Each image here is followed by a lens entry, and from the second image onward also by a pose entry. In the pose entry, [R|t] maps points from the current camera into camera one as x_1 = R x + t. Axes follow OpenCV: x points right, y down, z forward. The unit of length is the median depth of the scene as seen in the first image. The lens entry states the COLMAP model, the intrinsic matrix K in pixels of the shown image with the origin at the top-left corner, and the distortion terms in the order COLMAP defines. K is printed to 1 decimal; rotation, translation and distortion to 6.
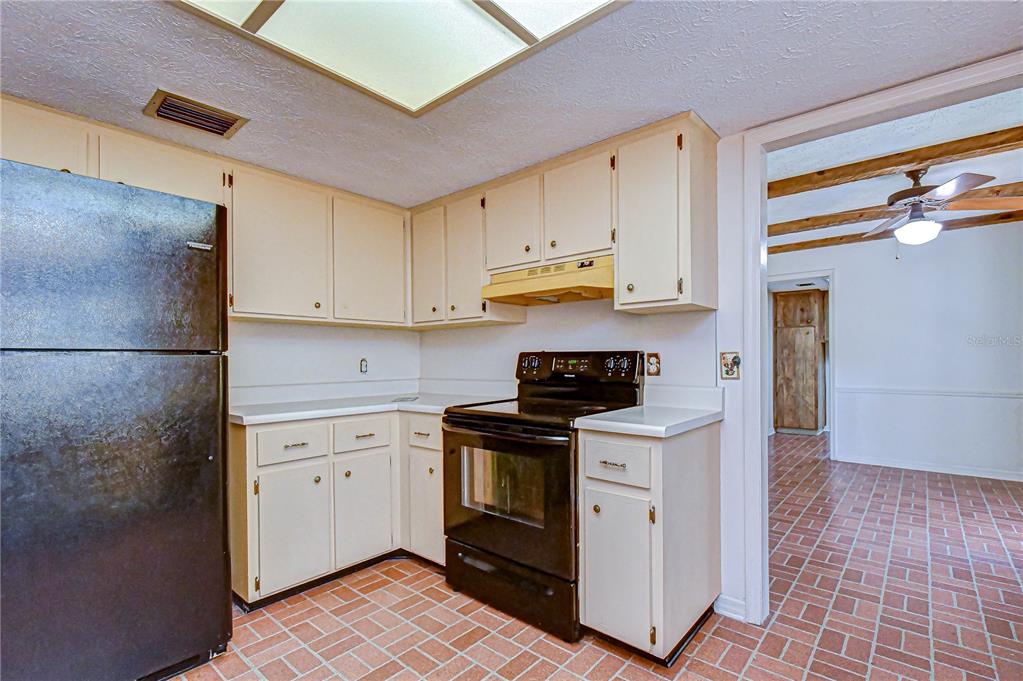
lens RADIAL K [[469.9, 0, 516.4], [0, 469.9, 357.6], [0, 0, 1]] dist [0.014765, -0.007537]
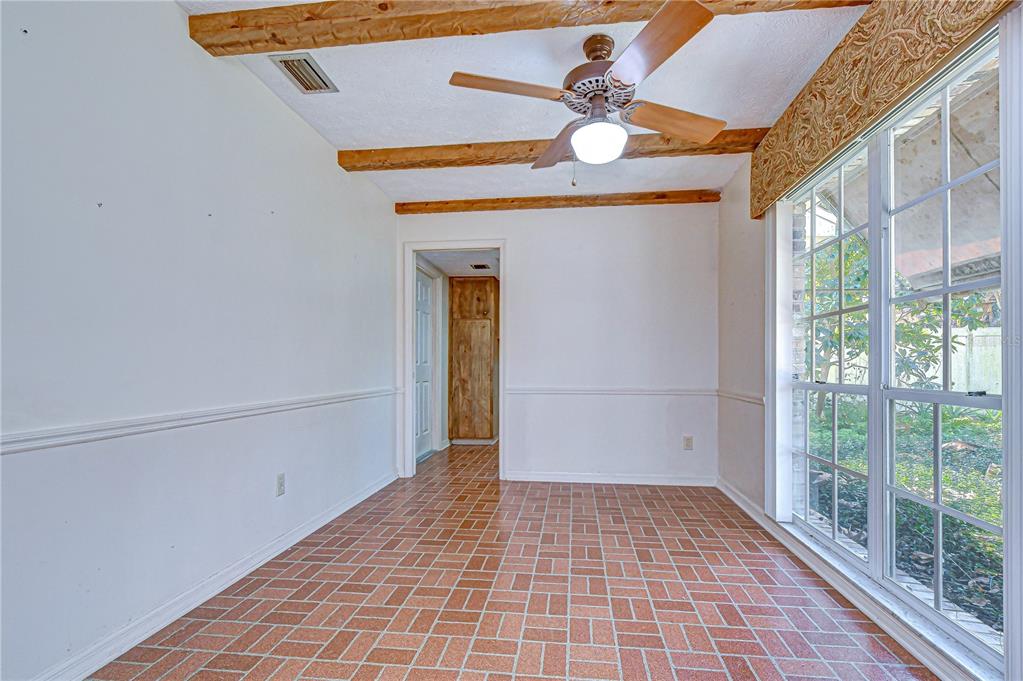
lens RADIAL K [[469.9, 0, 520.4], [0, 469.9, 365.3], [0, 0, 1]] dist [0.014765, -0.007537]
pose [[0.827961, 0.005618, 0.560757, 0.191409], [-0.005576, 0.999983, -0.001785, 0.019740], [-0.560758, -0.001649, 0.827978, 0.251580]]
